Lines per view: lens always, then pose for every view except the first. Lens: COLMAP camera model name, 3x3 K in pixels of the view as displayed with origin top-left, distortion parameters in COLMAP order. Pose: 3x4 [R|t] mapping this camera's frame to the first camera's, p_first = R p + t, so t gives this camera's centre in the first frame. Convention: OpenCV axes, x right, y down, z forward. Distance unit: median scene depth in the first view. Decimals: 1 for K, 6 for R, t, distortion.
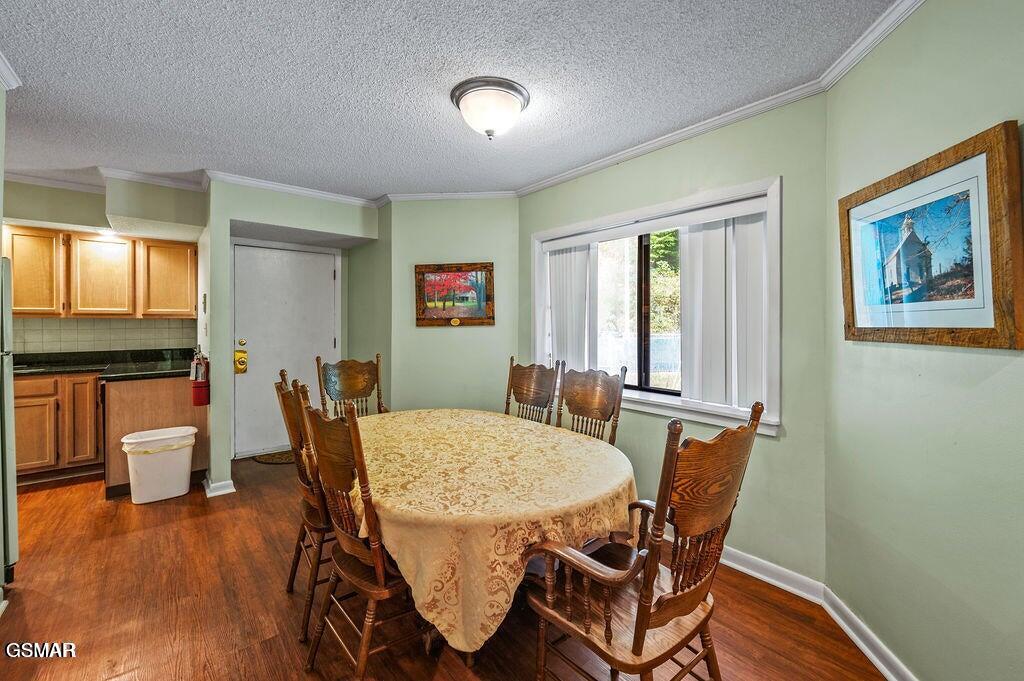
lens RADIAL K [[418.3, 0, 506.0], [0, 418.3, 323.3], [0, 0, 1]] dist [0.001811, -0.000468]
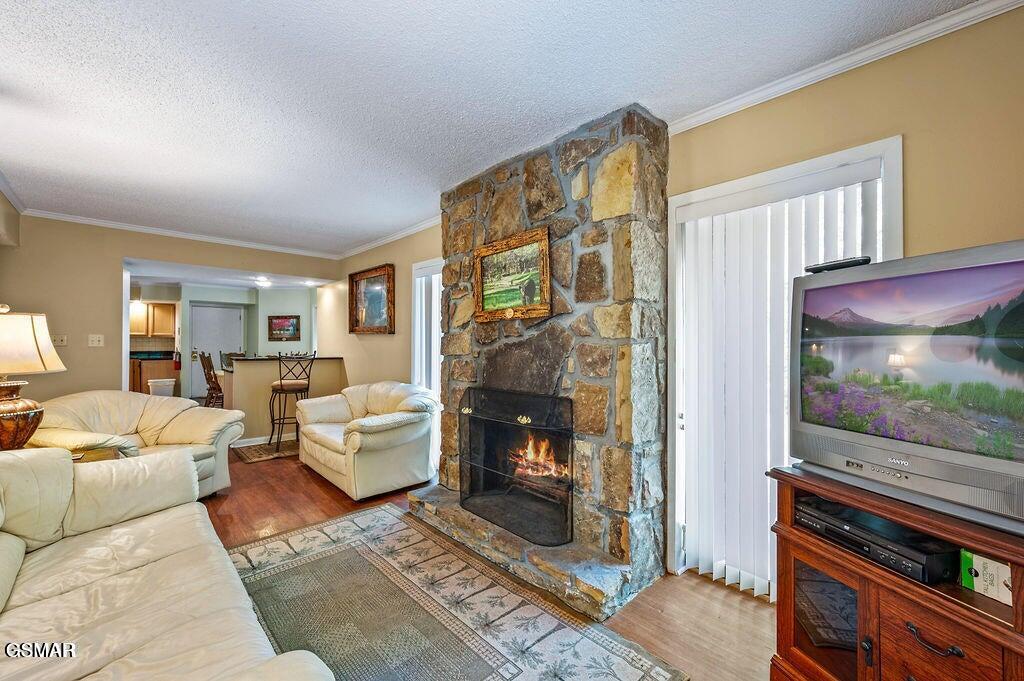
lens RADIAL K [[418.3, 0, 507.9], [0, 418.3, 340.9], [0, 0, 1]] dist [0.001811, -0.000468]
pose [[0.998508, 0.004271, 0.054437, 1.072092], [-0.003877, 0.999966, -0.007338, 0.019584], [-0.054467, 0.007116, 0.998490, -1.553515]]
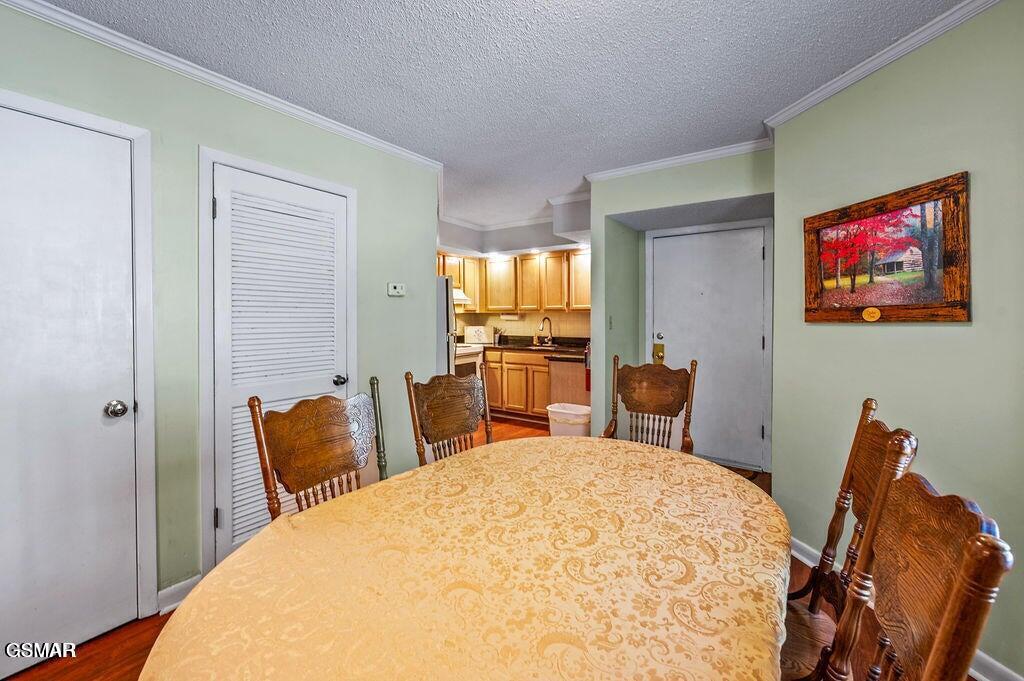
lens RADIAL K [[418.3, 0, 524.4], [0, 418.3, 321.0], [0, 0, 1]] dist [0.001811, -0.000468]
pose [[0.281018, 0.010482, -0.959645, 0.249427], [-0.001857, 0.999944, 0.010379, 0.000496], [0.959701, -0.001135, 0.281022, 0.455605]]
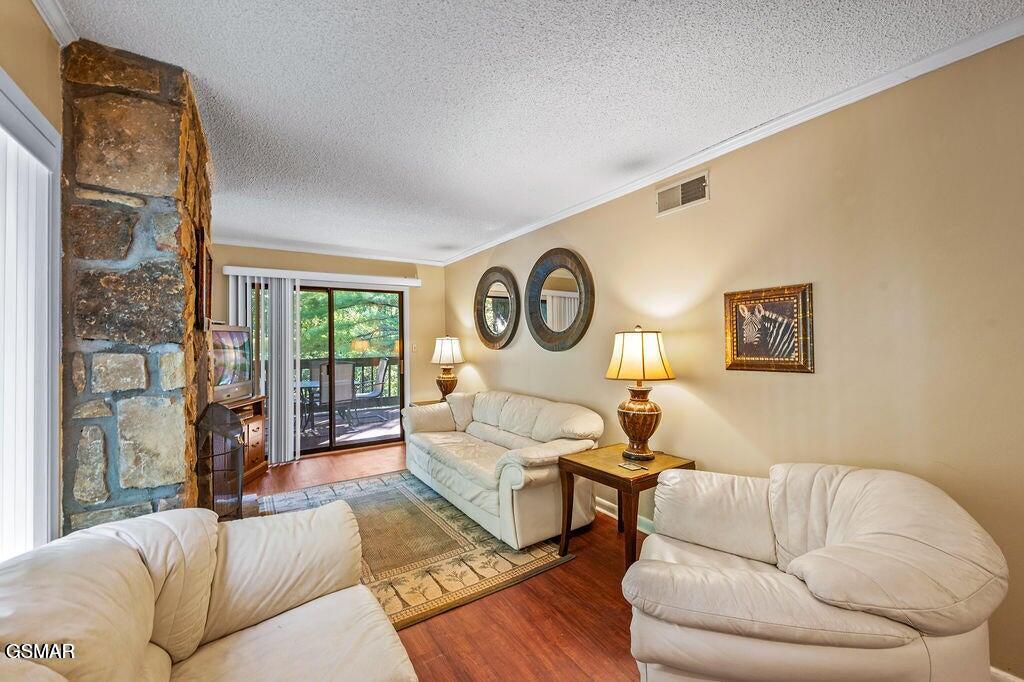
lens RADIAL K [[409.4, 0, 506.0], [0, 409.4, 337.3], [0, 0, 1]] dist [-0.006656, 0.000307]
pose [[-0.992089, 0.006862, 0.125349, 0.558212], [0.005432, 0.999916, -0.011748, -0.001644], [-0.125419, -0.010974, -0.992043, -0.209939]]
